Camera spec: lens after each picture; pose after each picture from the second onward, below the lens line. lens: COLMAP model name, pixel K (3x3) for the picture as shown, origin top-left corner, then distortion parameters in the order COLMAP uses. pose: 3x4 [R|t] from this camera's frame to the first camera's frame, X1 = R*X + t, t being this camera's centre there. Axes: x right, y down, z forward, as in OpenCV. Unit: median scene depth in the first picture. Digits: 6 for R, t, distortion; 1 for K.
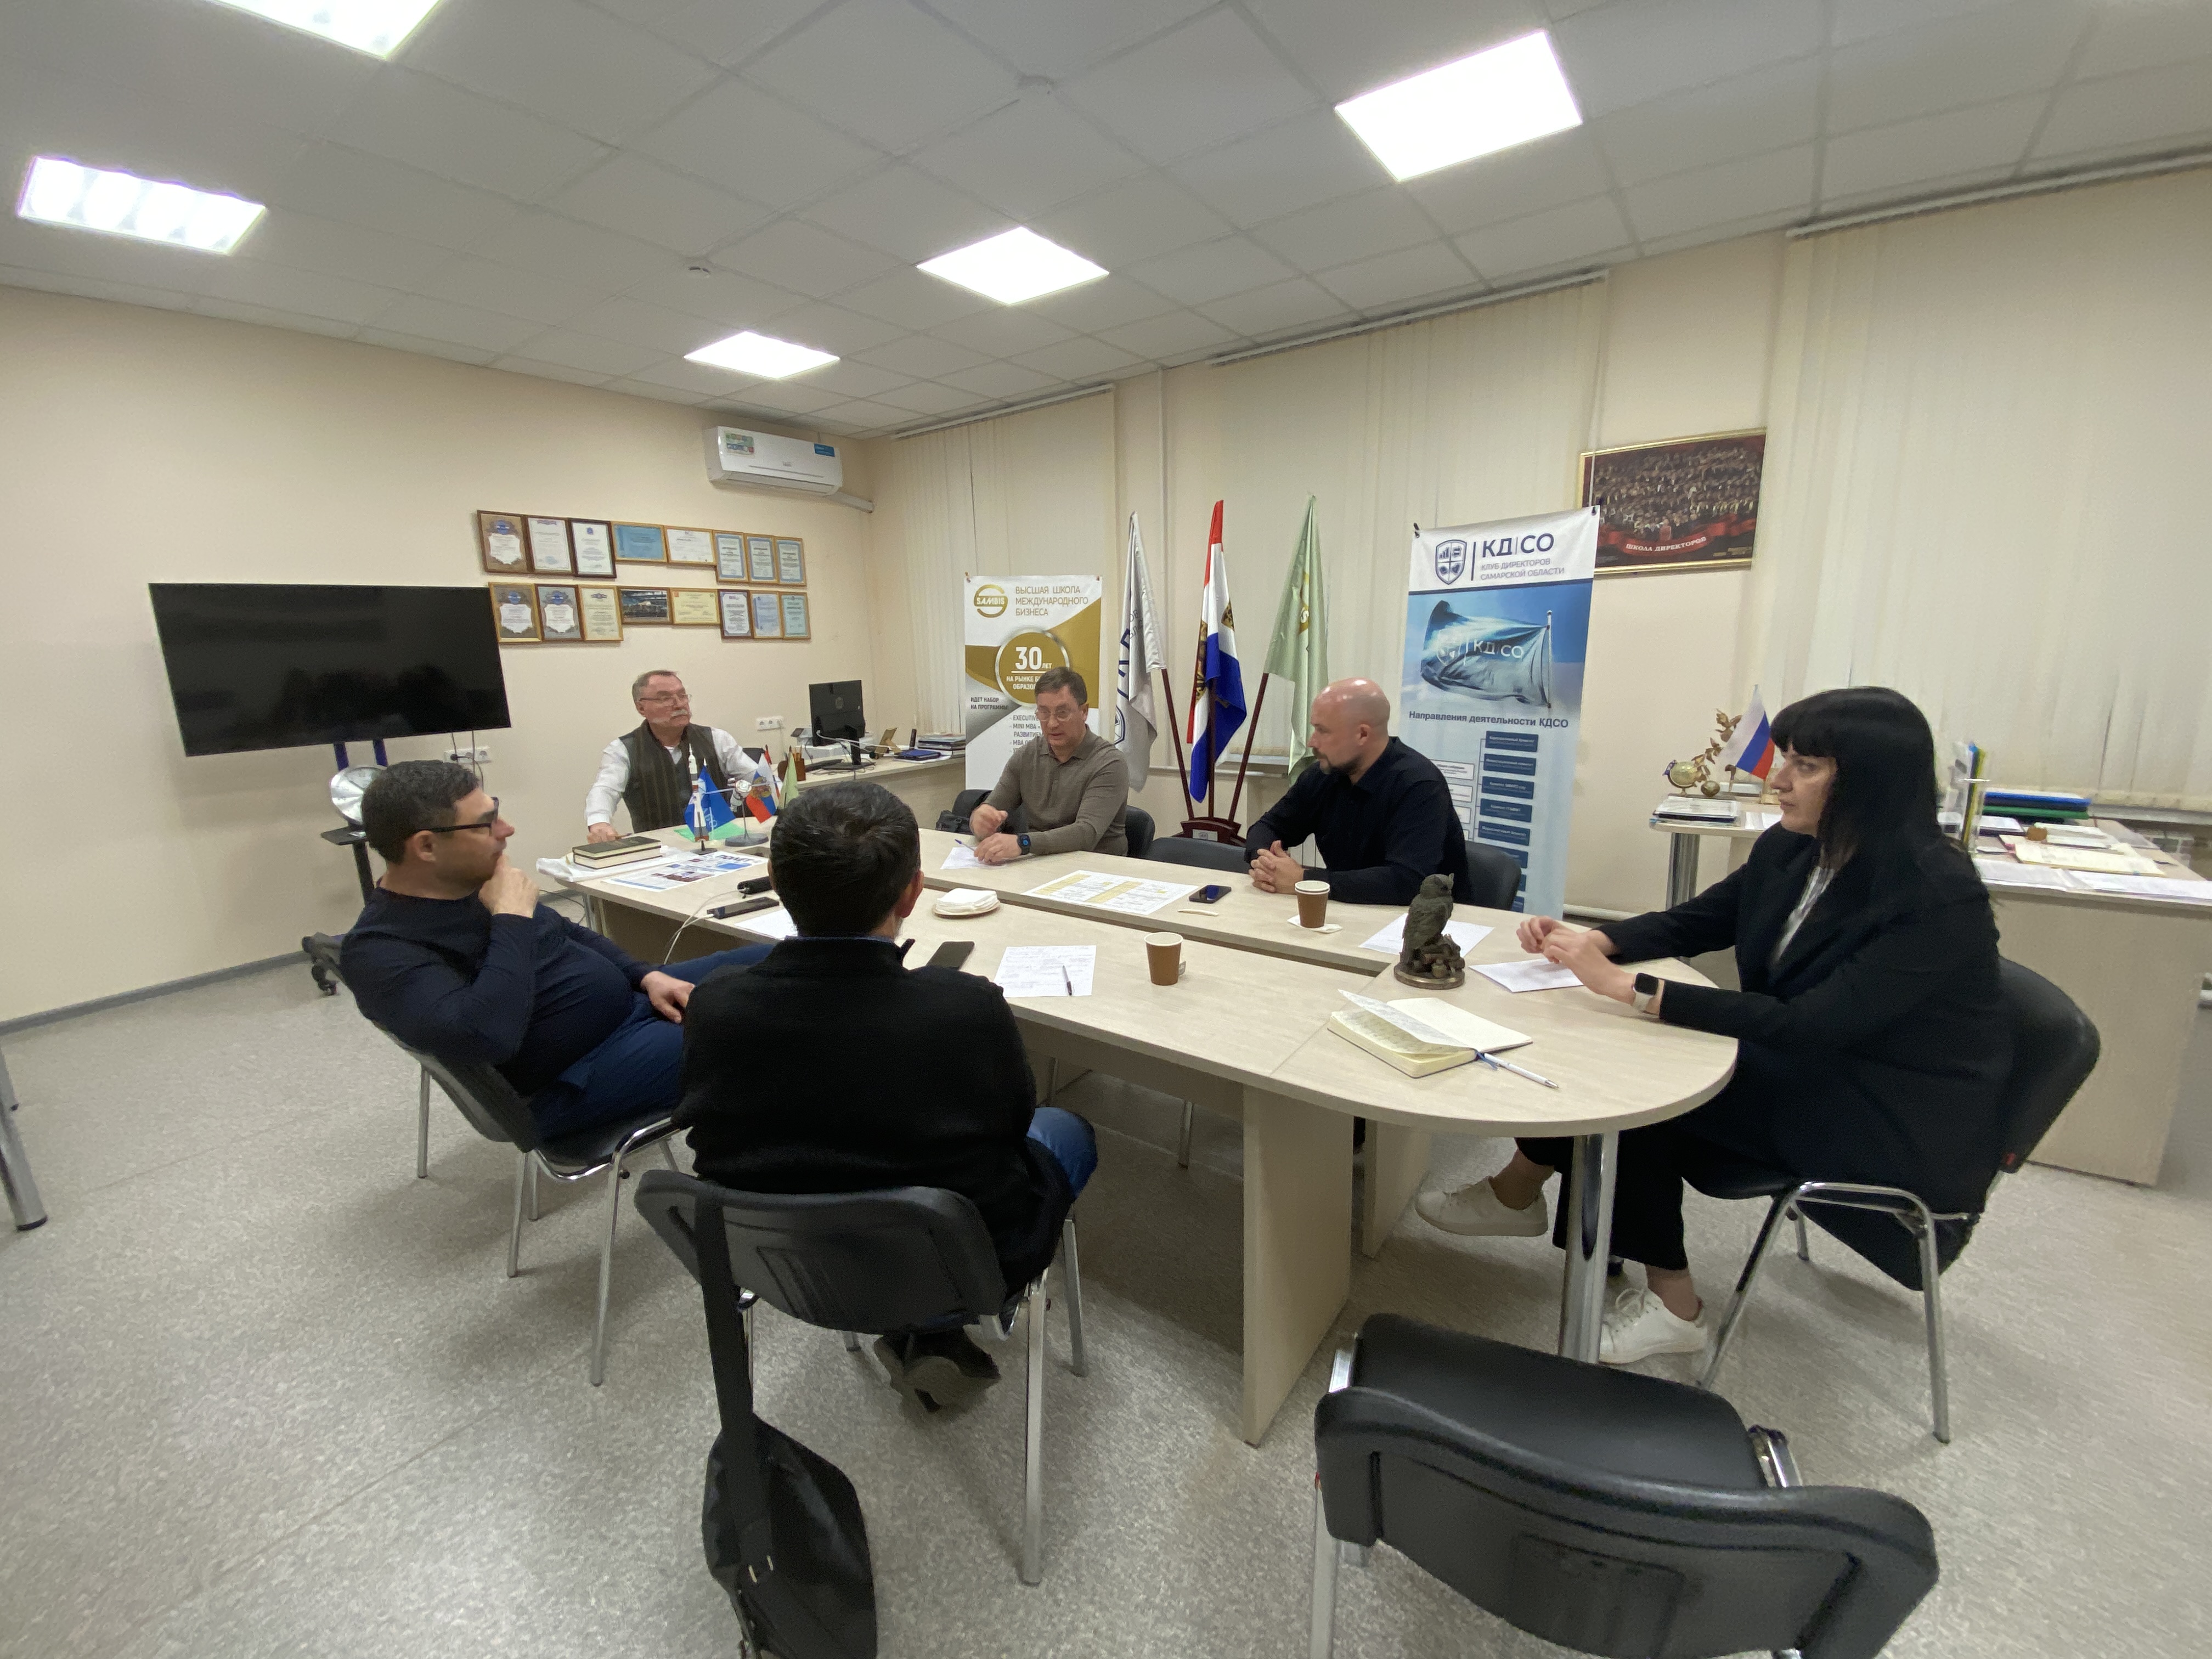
lens RADIAL K [[889.8, 0, 1106.0], [0, 889.8, 829.5], [0, 0, 1]] dist [0.015403, -0.018725]
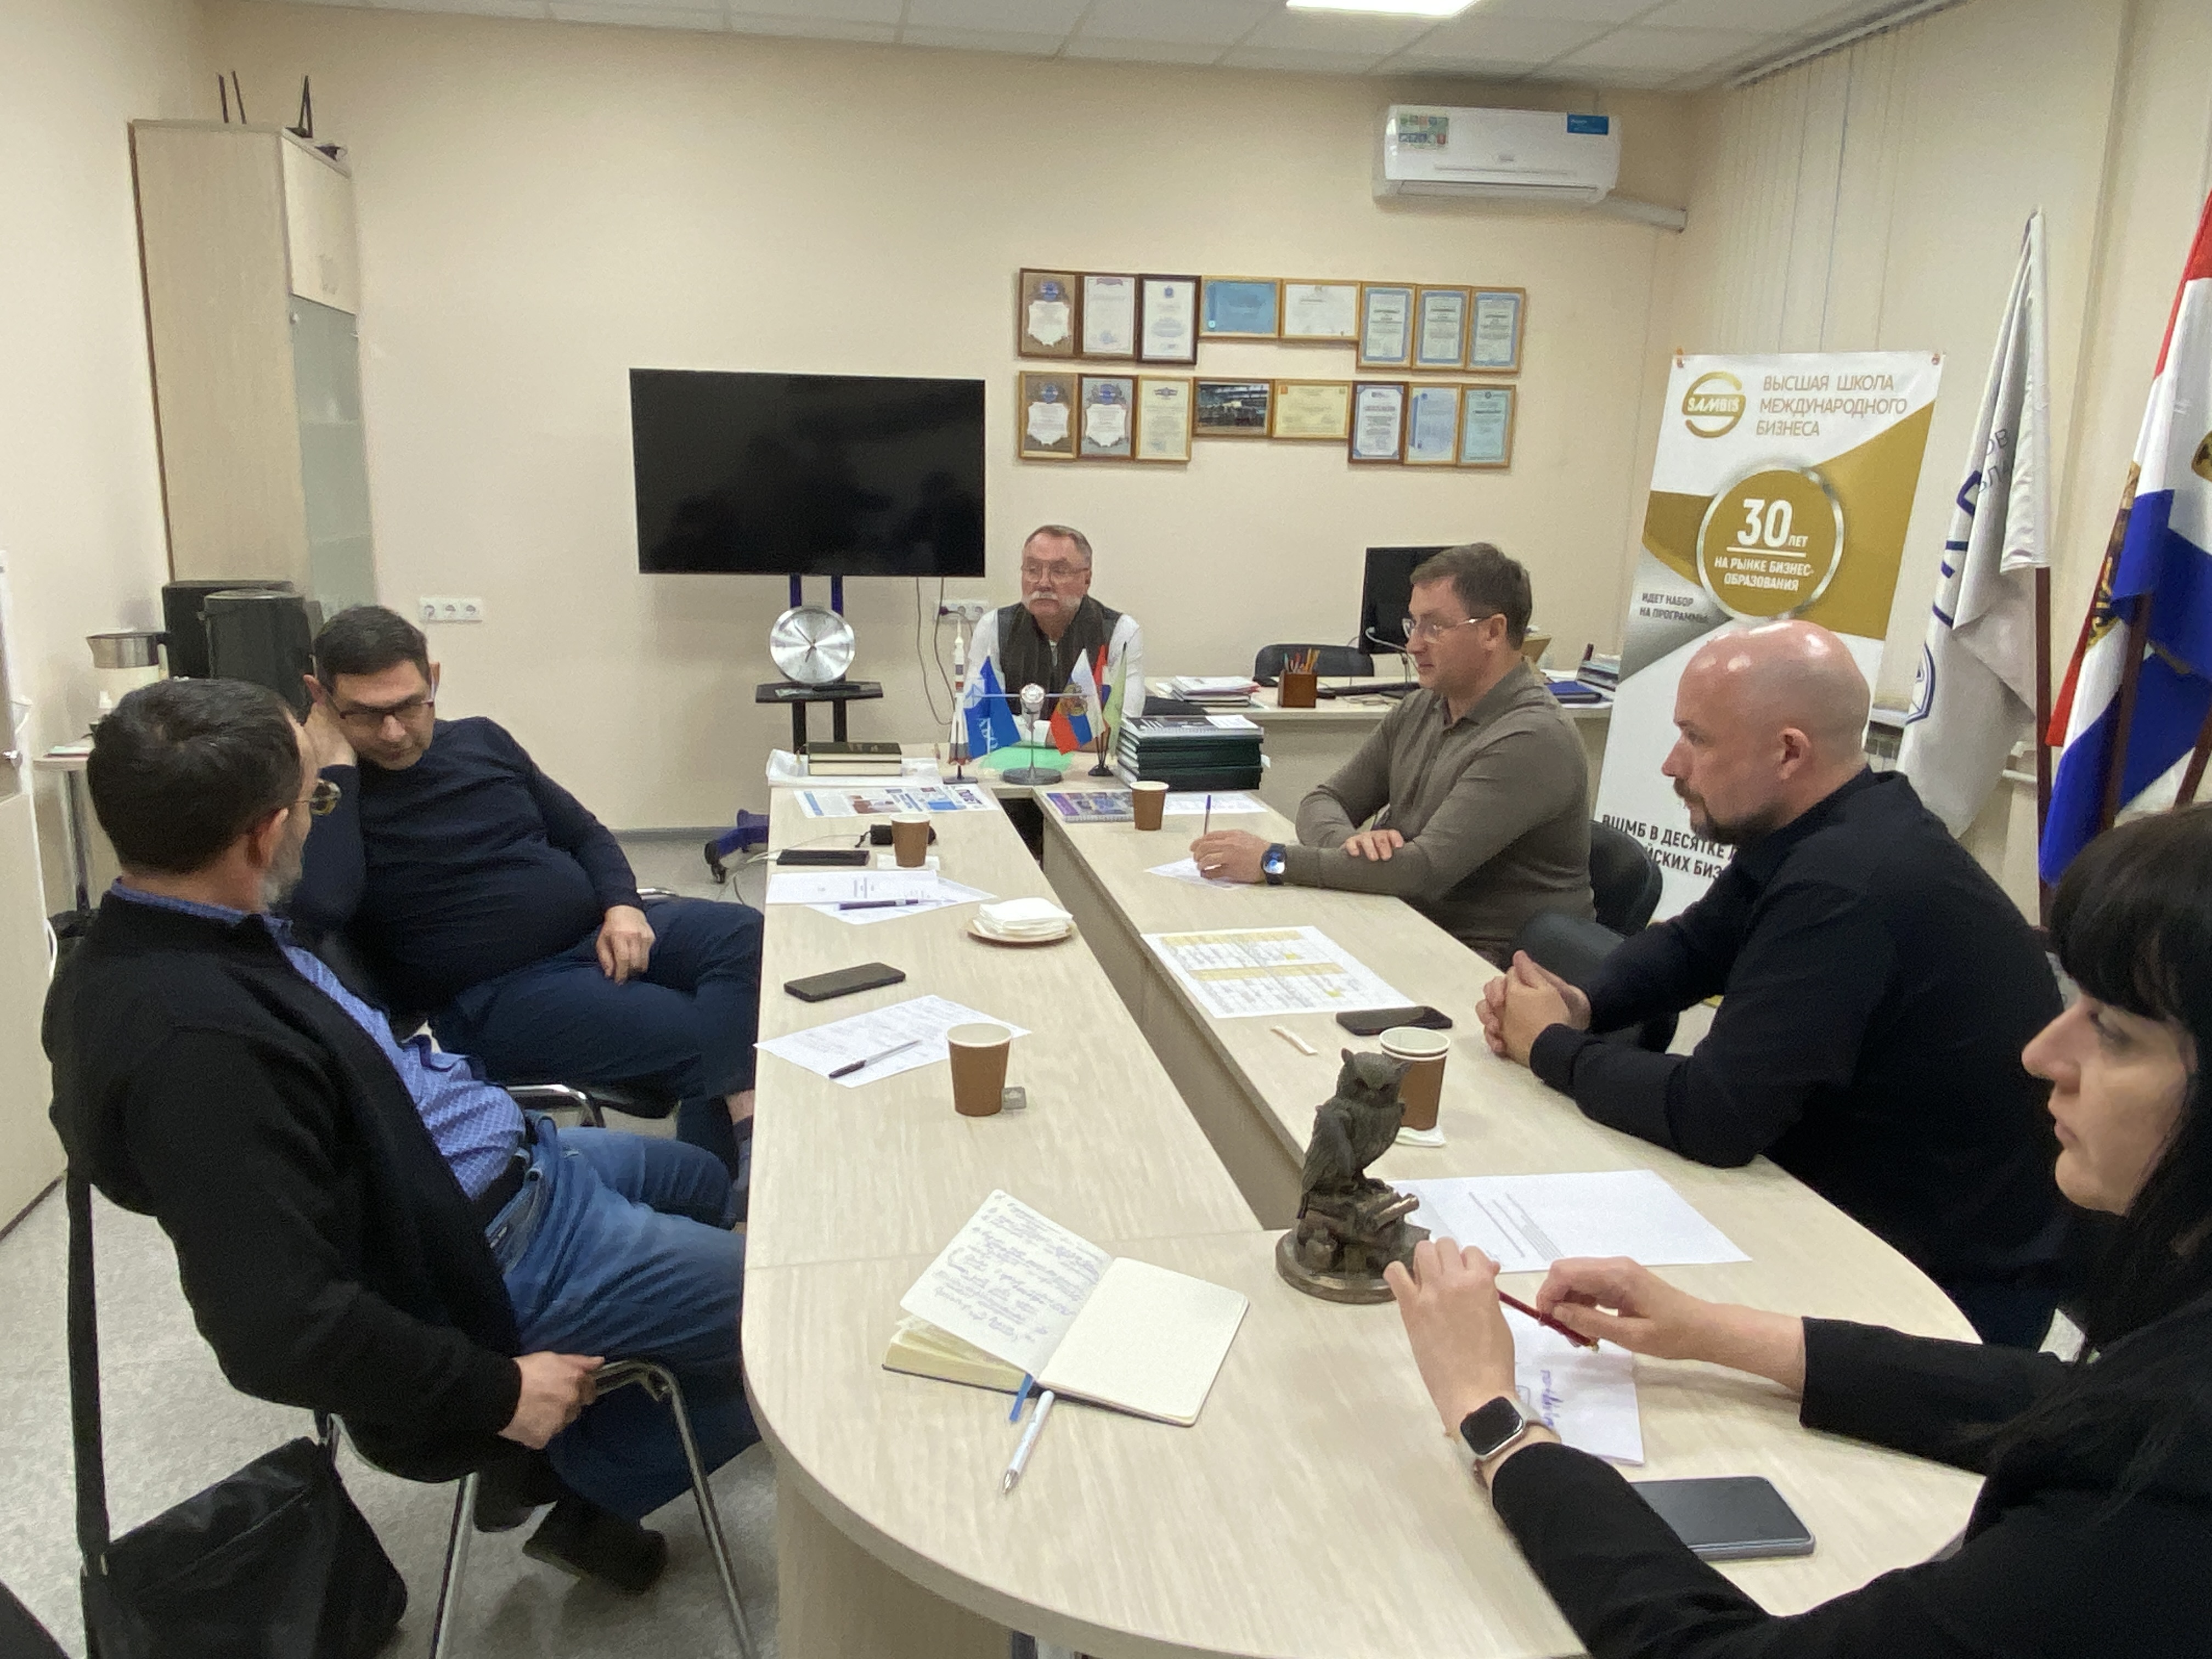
lens RADIAL K [[1607.7, 0, 1110.3], [0, 1607.7, 791.5], [0, 0, 1]] dist [0.162884, -0.281386]
pose [[0.730205, 0.172741, -0.661031, 0.266662], [-0.180478, 0.981913, 0.057231, -0.034885], [0.658960, 0.077511, 0.748173, 0.104214]]
